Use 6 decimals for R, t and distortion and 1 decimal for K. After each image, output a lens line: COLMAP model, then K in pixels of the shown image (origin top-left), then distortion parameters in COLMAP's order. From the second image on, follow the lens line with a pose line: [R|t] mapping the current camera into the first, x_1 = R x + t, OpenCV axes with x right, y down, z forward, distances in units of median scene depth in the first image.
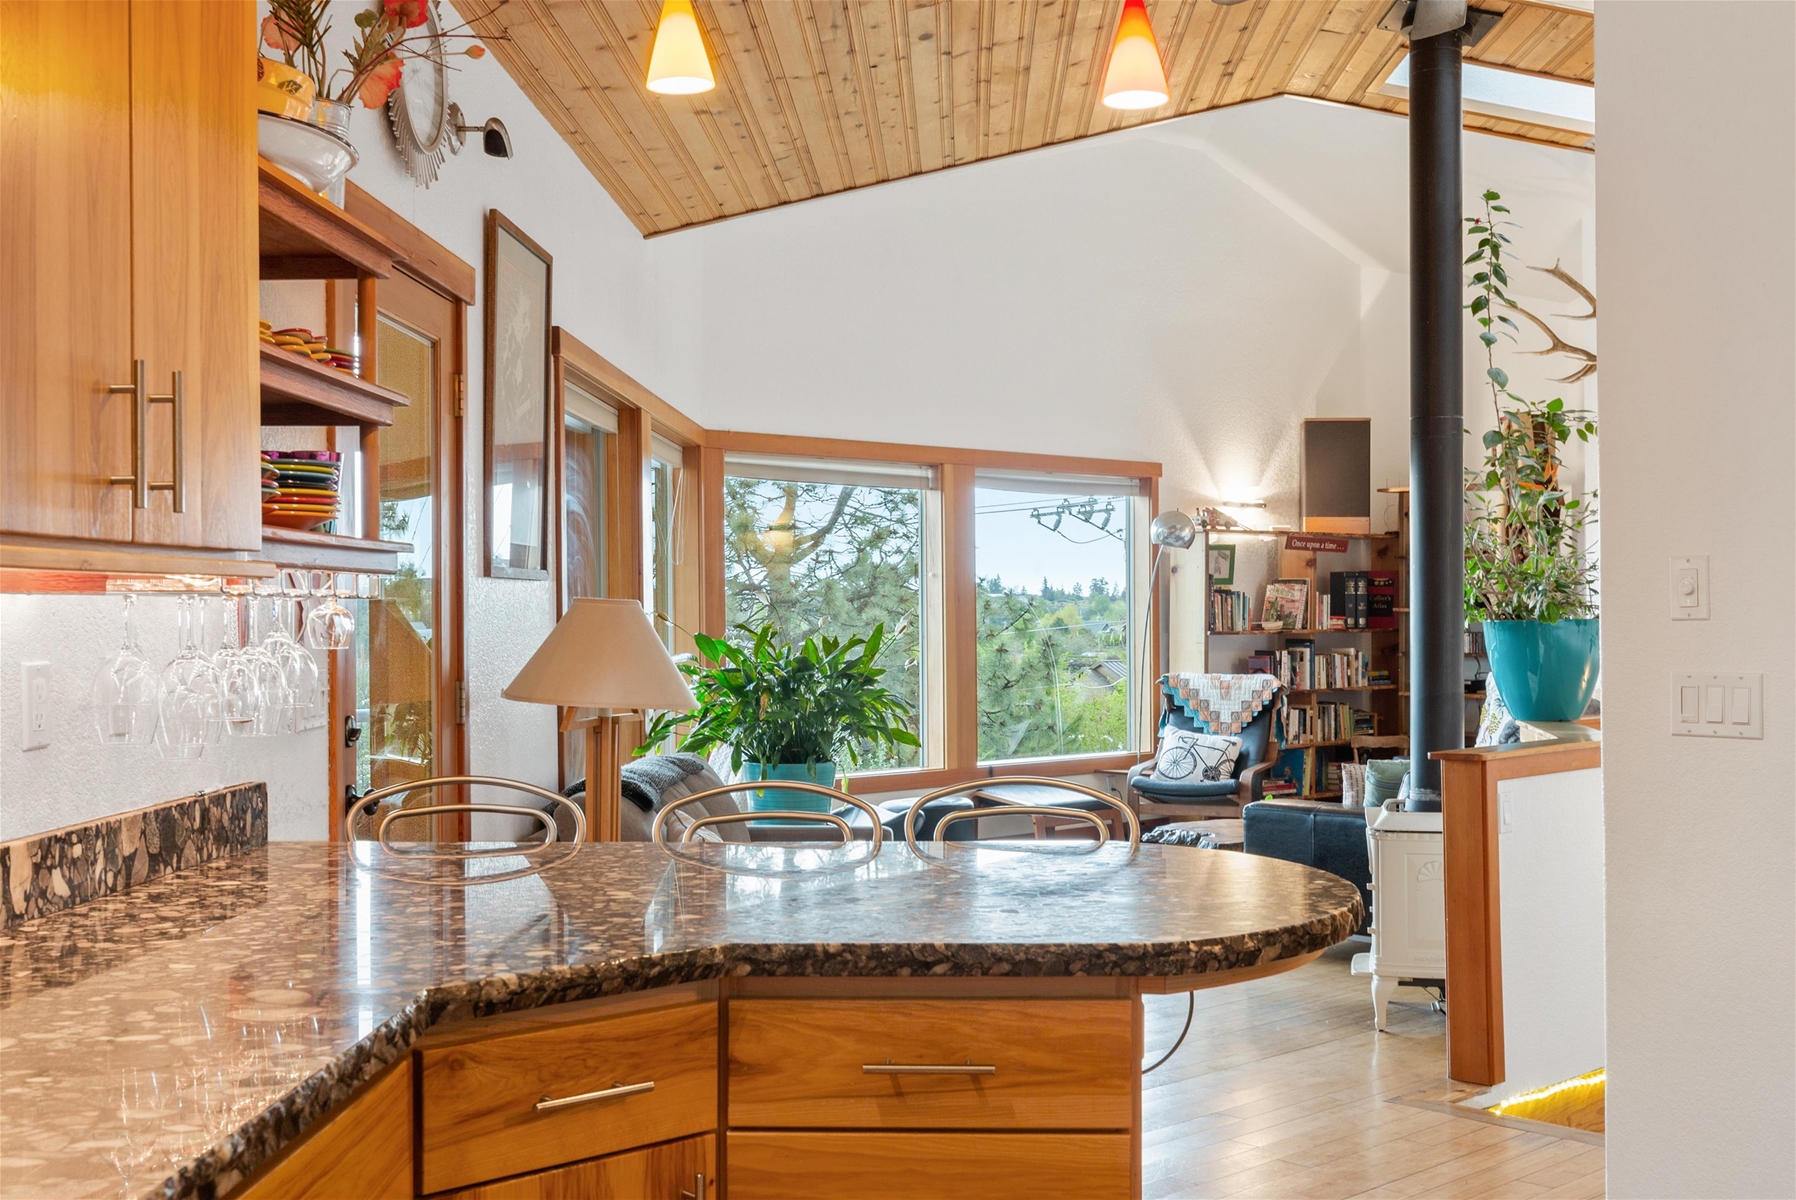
lens RADIAL K [[1976.0, 0, 898.0], [0, 1976.0, 600.0], [0, 0, 1]] dist [0.003797, 0.011090]
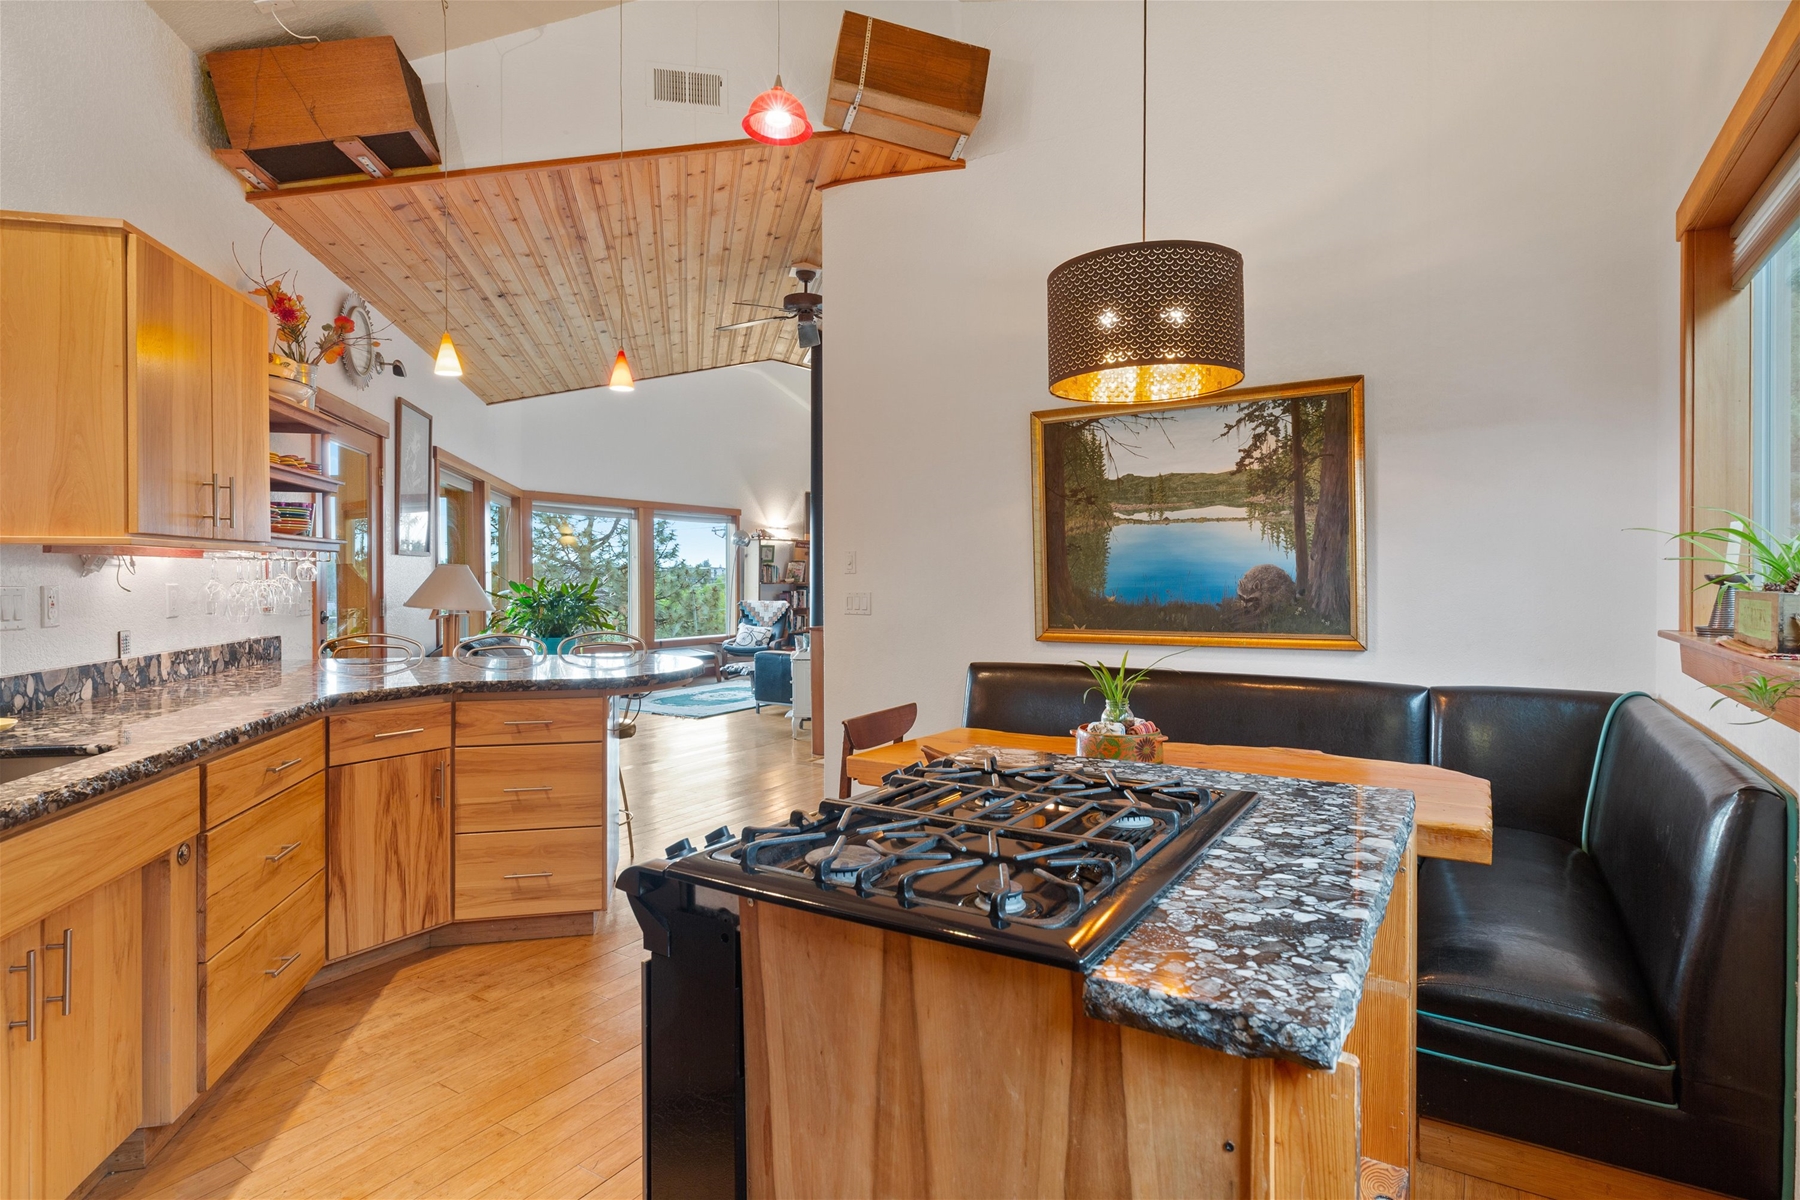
lens RADIAL K [[929.9, 0, 902.6], [0, 929.9, 582.7], [0, 0, 1]] dist [0.002611, -0.000051]
pose [[0.967570, 0.003296, 0.252581, 0.142387], [-0.006499, 0.999909, 0.011850, 0.007226], [-0.252519, -0.013107, 0.967503, -0.330462]]
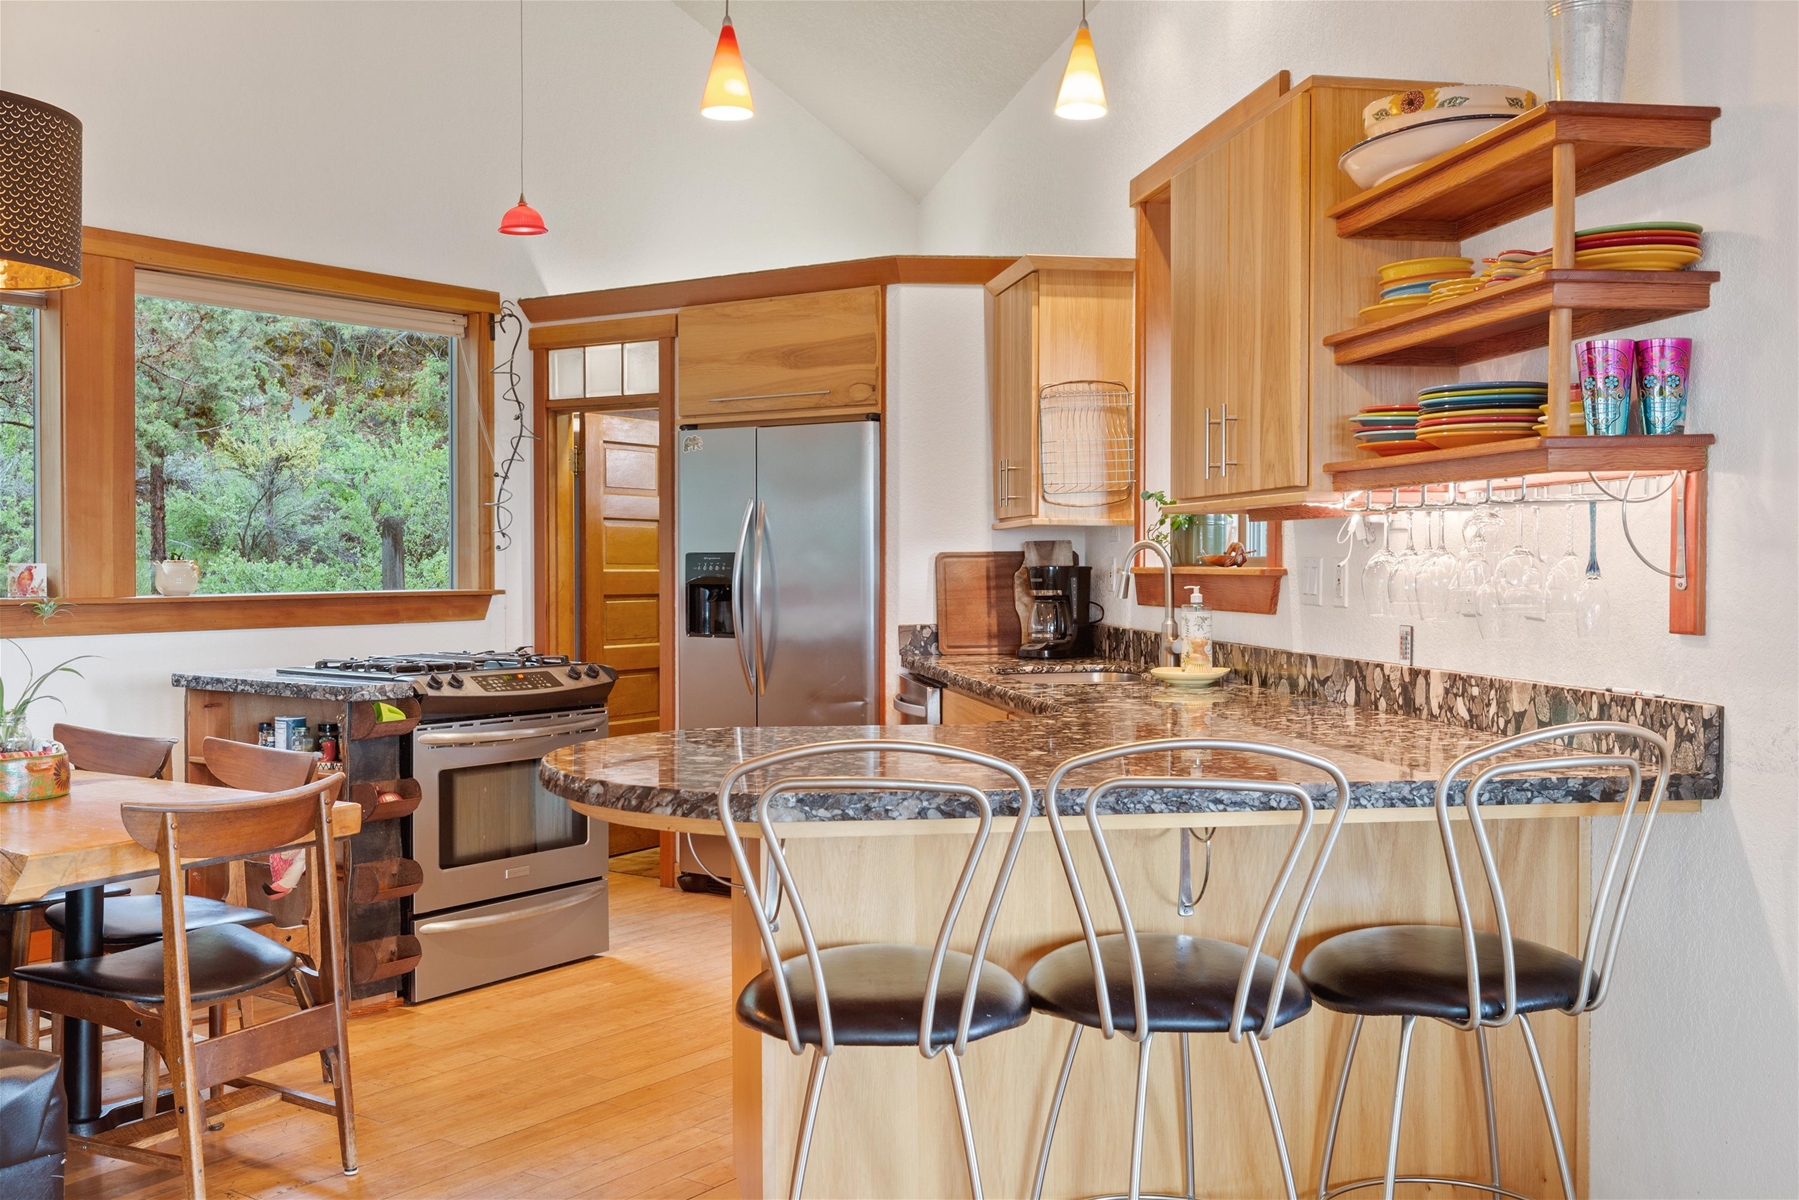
lens RADIAL K [[1691.0, 0, 897.1], [0, 1691.0, 608.3], [0, 0, 1]] dist [0.002230, 0.004382]
pose [[-0.979188, 0.010616, -0.202679, 0.192549], [0.005565, 0.999660, 0.025473, 0.027511], [0.202880, 0.023815, -0.978914, 1.705527]]
